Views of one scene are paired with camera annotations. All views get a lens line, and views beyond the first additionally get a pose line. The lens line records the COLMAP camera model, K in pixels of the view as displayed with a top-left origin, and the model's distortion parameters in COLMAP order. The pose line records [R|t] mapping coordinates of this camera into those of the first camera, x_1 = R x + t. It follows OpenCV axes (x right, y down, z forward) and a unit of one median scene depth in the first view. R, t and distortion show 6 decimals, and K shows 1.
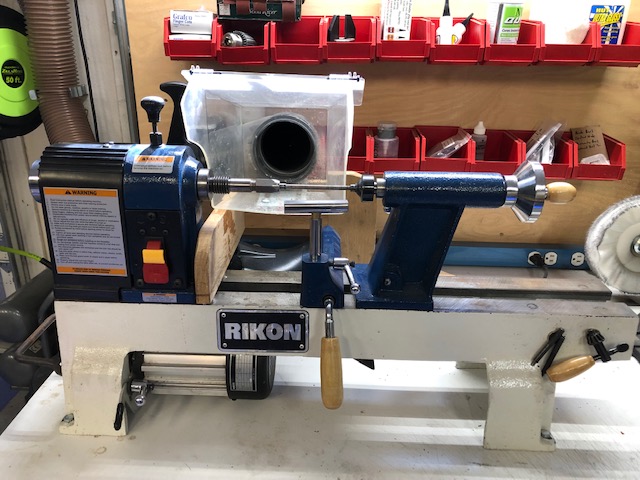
lens RADIAL K [[549.5, 0, 313.0], [0, 549.5, 242.1], [0, 0, 1]] dist [0.004617, -0.013478]
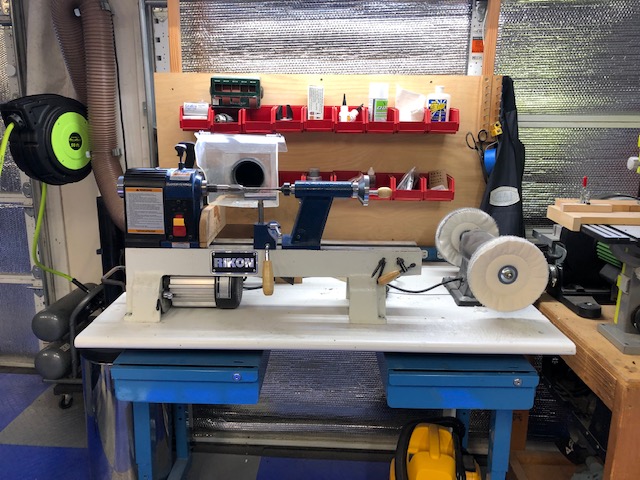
lens RADIAL K [[549.5, 0, 313.0], [0, 549.5, 242.1], [0, 0, 1]] dist [0.004617, -0.013478]
pose [[0.999647, -0.006890, 0.025660, 0.127819], [0.010355, 0.990453, -0.137464, 0.332268], [-0.024467, 0.137681, 0.990174, -0.862968]]
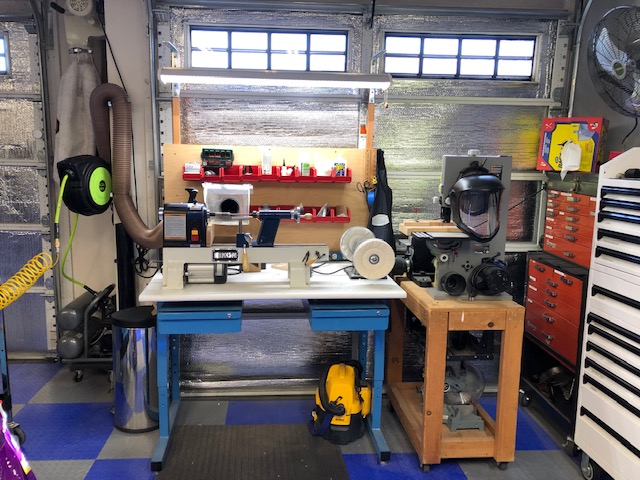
lens RADIAL K [[549.5, 0, 313.0], [0, 549.5, 242.1], [0, 0, 1]] dist [0.004617, -0.013478]
pose [[0.988294, -0.014672, 0.151852, -0.065585], [0.045776, 0.978021, -0.203421, 0.750458], [-0.145529, 0.207991, 0.967244, -2.268909]]
